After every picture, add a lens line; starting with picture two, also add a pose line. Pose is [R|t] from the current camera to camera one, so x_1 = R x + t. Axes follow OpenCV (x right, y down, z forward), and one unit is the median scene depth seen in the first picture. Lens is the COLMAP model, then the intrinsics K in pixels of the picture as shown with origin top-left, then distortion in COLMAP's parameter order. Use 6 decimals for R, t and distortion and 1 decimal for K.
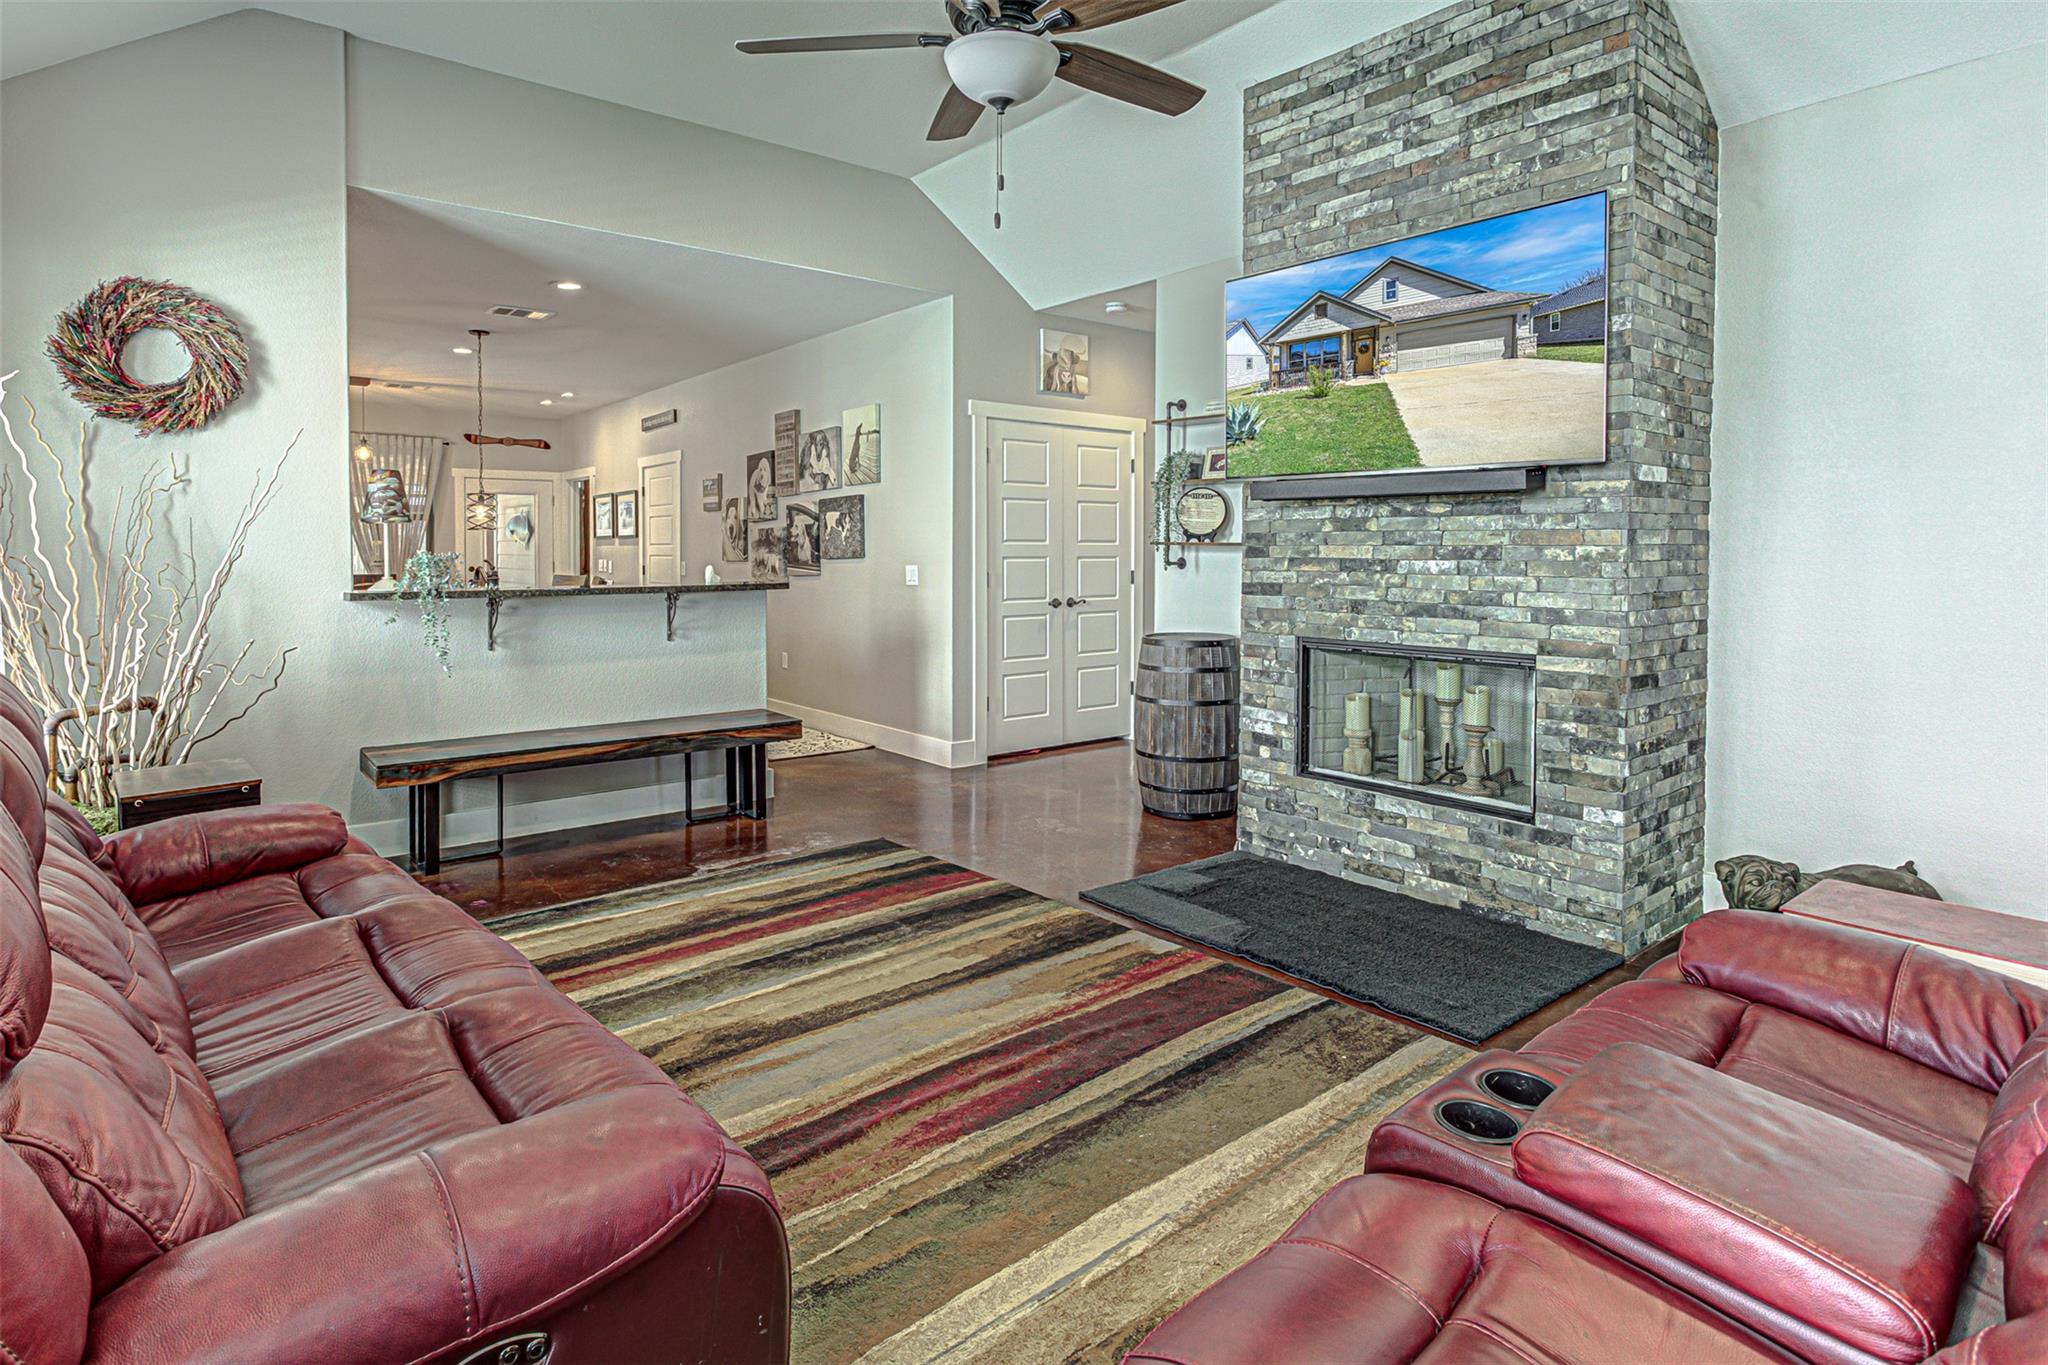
lens RADIAL K [[1063.8, 0, 1005.1], [0, 1063.8, 568.2], [0, 0, 1]] dist [-0.003754, -0.000295]
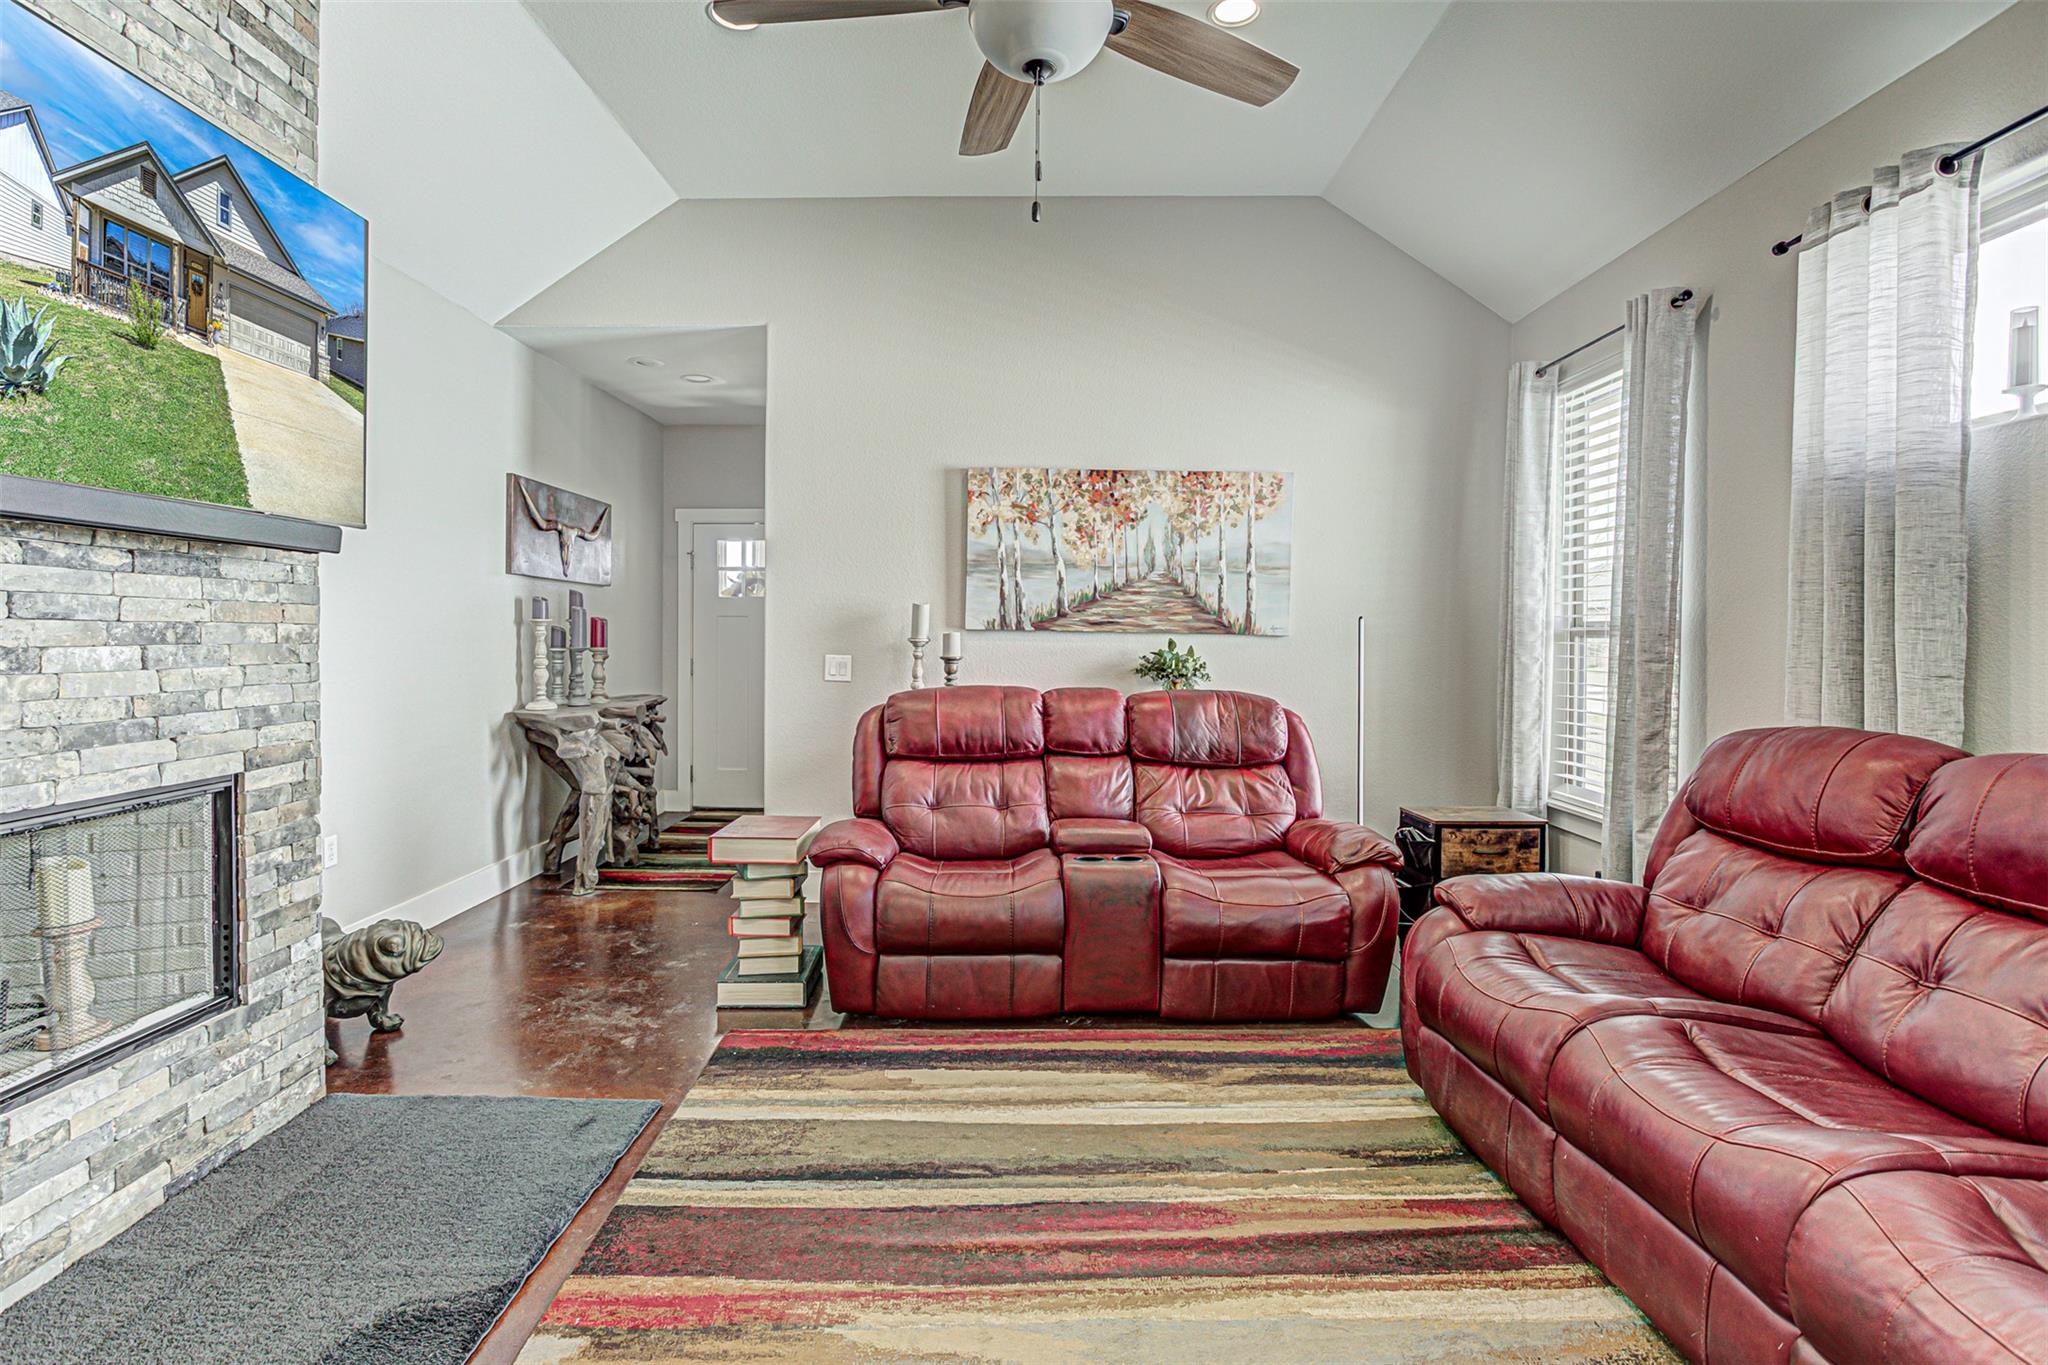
lens RADIAL K [[1035.0, 0, 1012.2], [0, 1035.0, 637.4], [0, 0, 1]] dist [-0.006806, 0.002211]
pose [[-0.766191, -0.008867, 0.642552, -0.321260], [0.004132, 0.999816, 0.018725, -0.020001], [-0.642600, 0.017002, -0.766013, 1.063631]]
